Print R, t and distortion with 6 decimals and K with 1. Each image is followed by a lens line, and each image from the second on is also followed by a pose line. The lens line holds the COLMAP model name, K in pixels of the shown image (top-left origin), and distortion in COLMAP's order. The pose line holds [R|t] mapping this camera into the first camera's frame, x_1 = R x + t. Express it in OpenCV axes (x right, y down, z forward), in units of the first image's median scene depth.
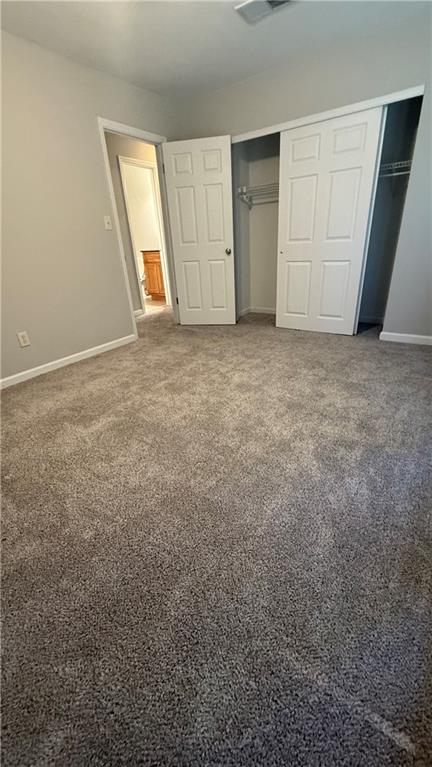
lens RADIAL K [[303.5, 0, 218.3], [0, 303.5, 381.0], [0, 0, 1]] dist [0.002607, 0.001047]
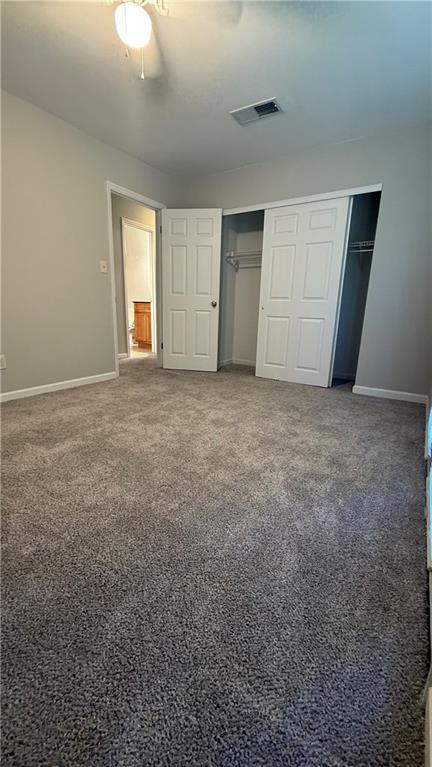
lens RADIAL K [[303.5, 0, 218.1], [0, 303.5, 386.8], [0, 0, 1]] dist [0.002607, 0.001047]
pose [[0.996174, 0.073890, 0.046660, 0.038940], [-0.063601, 0.979184, -0.192750, 0.135505], [-0.059931, 0.189045, 0.980138, 0.003886]]
